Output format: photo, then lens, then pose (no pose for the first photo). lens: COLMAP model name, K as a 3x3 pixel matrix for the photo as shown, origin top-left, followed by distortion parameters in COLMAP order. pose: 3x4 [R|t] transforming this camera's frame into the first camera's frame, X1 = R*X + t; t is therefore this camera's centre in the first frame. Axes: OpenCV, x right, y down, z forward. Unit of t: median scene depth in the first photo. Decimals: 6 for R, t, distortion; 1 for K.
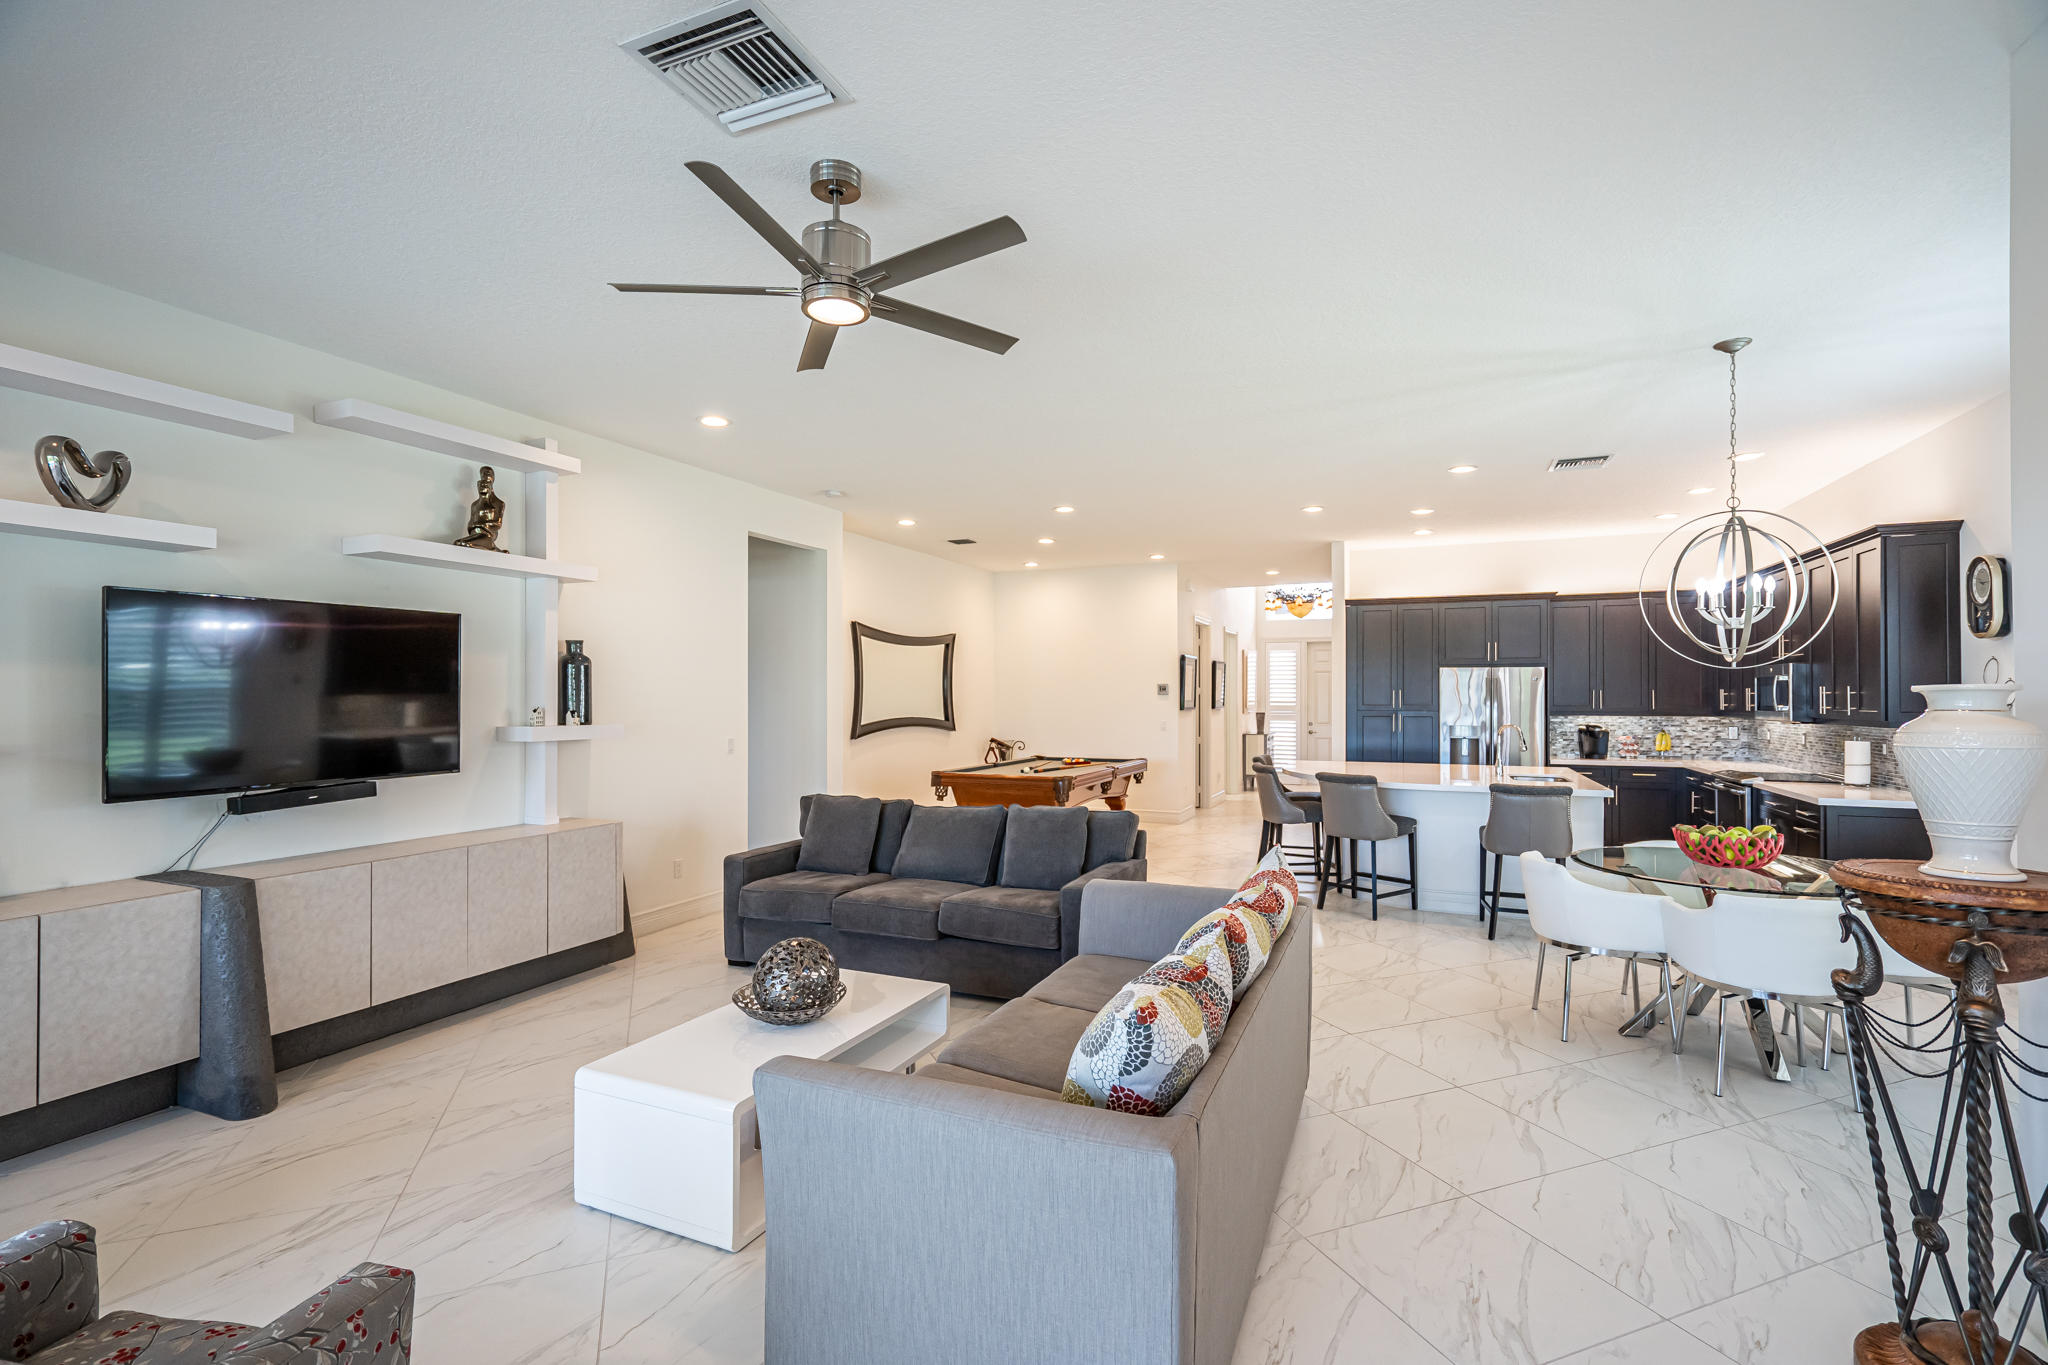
lens RADIAL K [[931.2, 0, 1030.5], [0, 931.2, 682.5], [0, 0, 1]] dist [-0.013546, 0.003620]
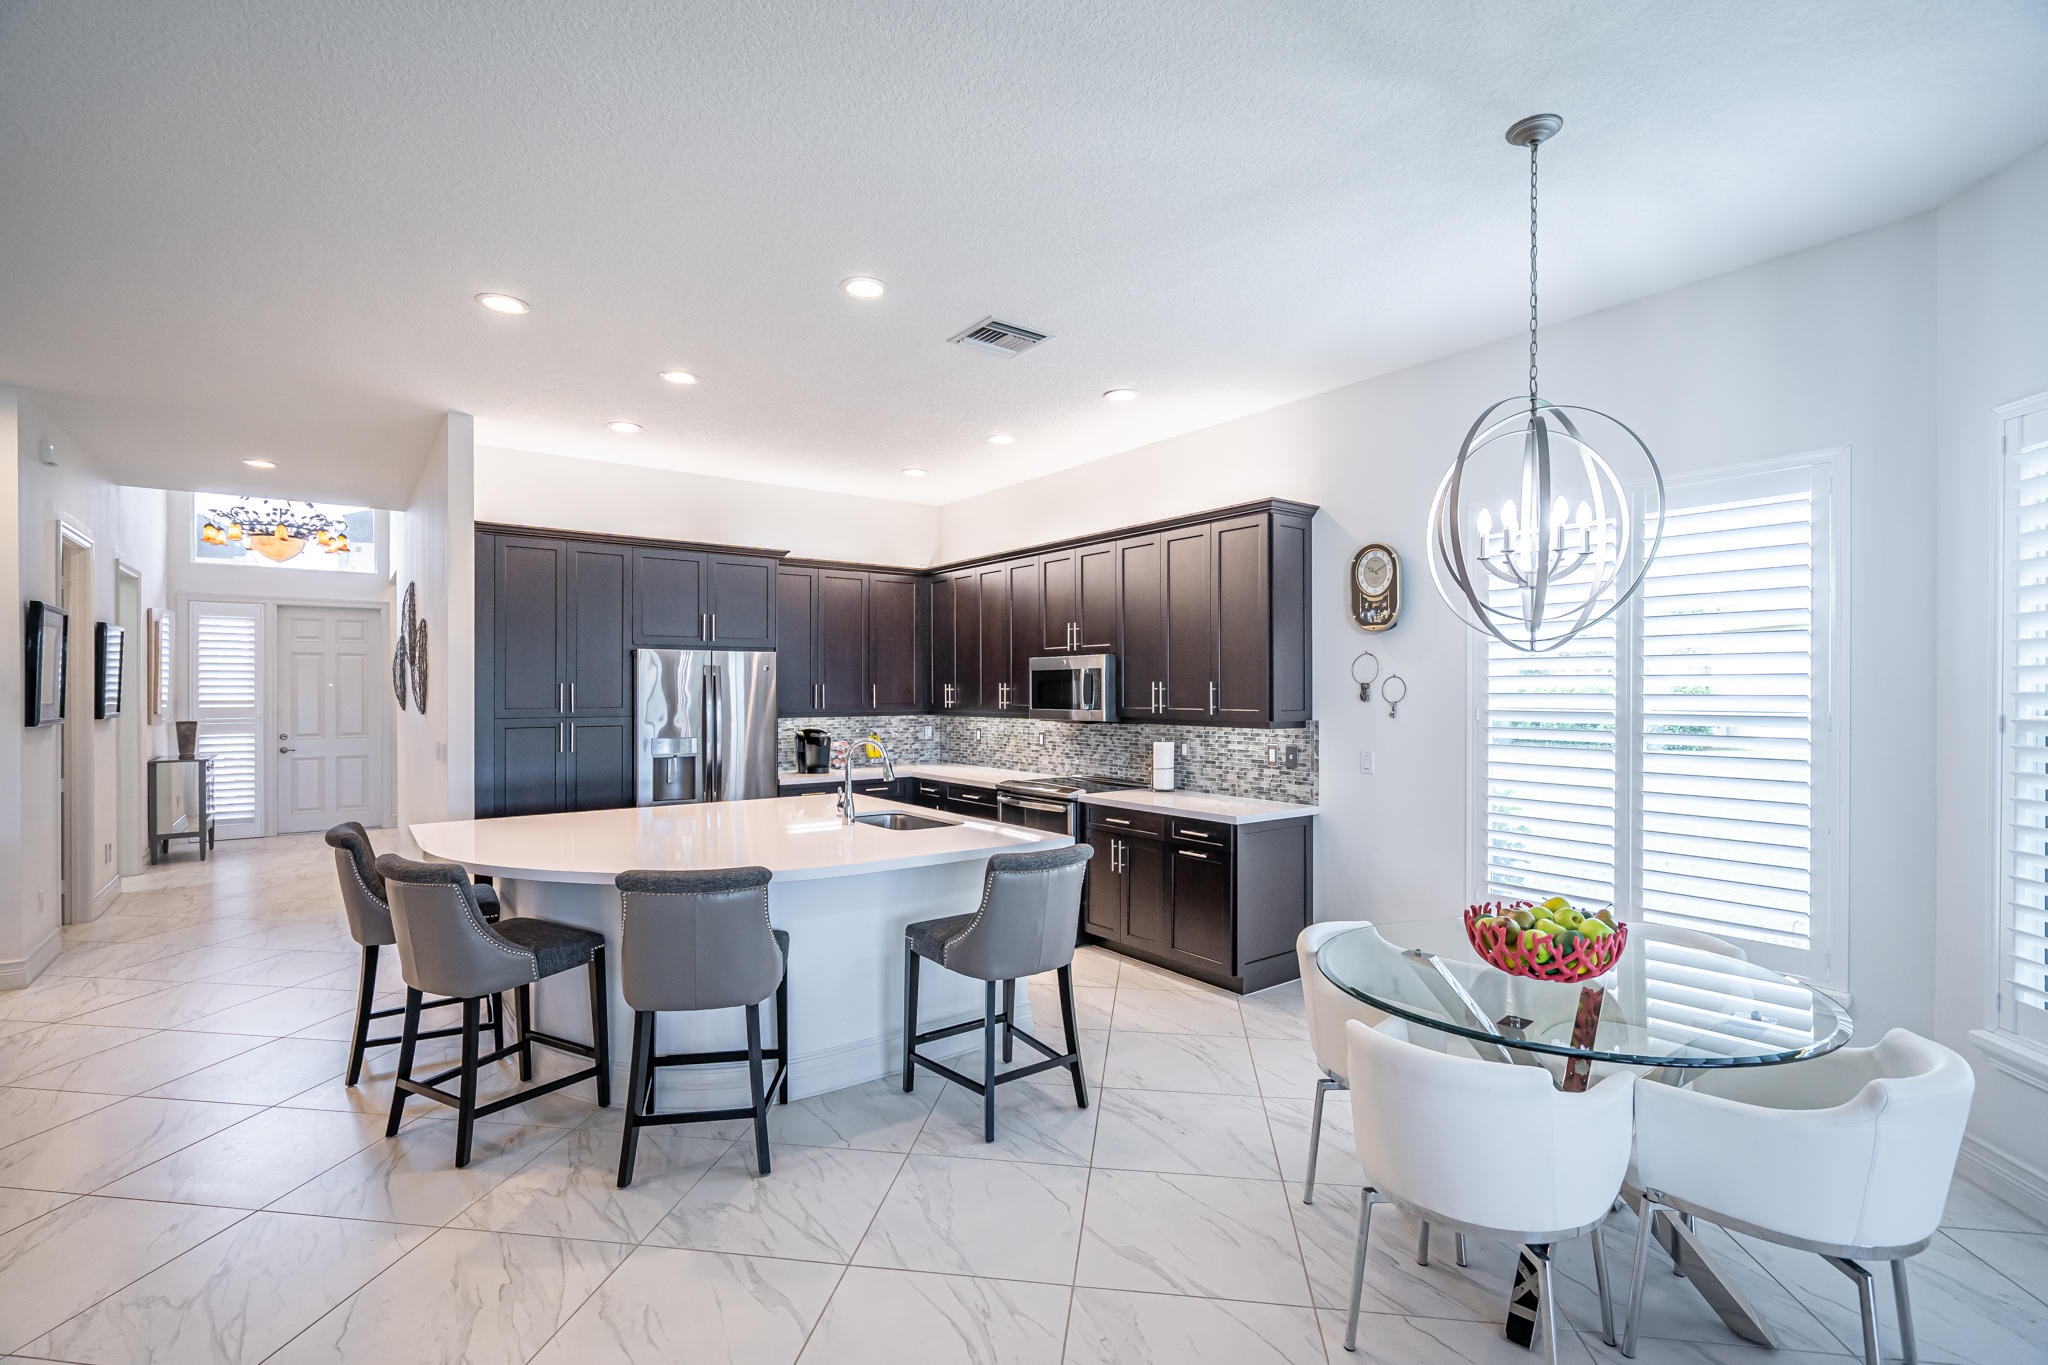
lens RADIAL K [[931.2, 0, 1026.7], [0, 931.2, 684.2], [0, 0, 1]] dist [-0.013546, 0.003620]
pose [[0.503320, 0.004627, 0.864087, 0.038028], [-0.011728, 0.999930, 0.001476, 0.007976], [-0.864020, -0.010877, 0.503339, 0.751835]]
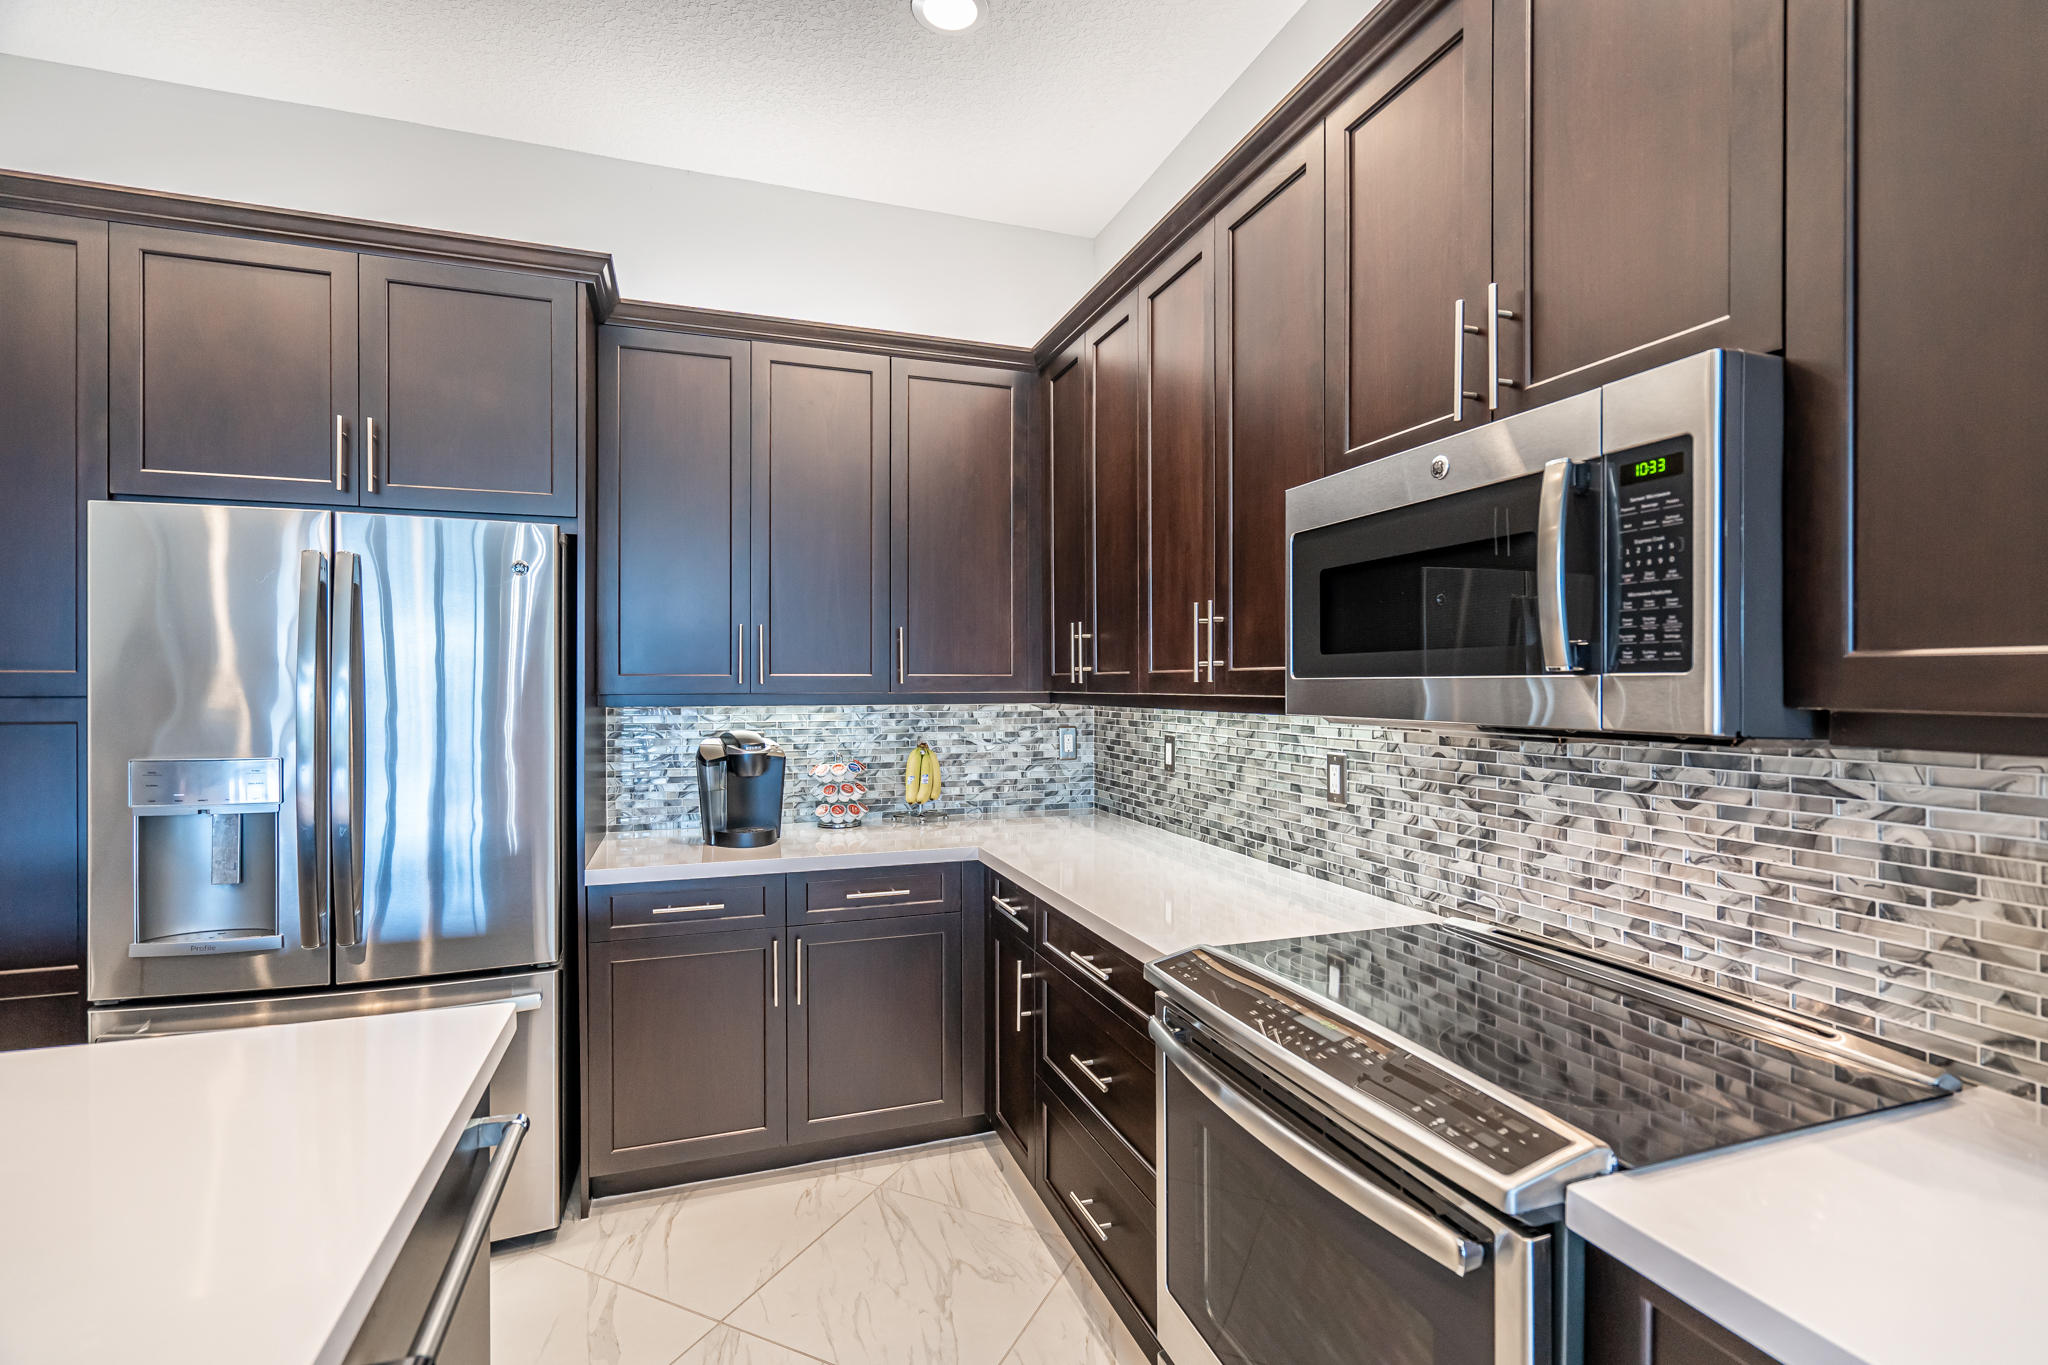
lens RADIAL K [[931.2, 0, 1003.9], [0, 931.2, 684.7], [0, 0, 1]] dist [-0.013546, 0.003620]
pose [[0.753830, -0.003575, 0.657060, 0.770814], [-0.006787, 0.999889, 0.013227, 0.039204], [-0.657035, -0.014430, 0.753722, 1.162436]]
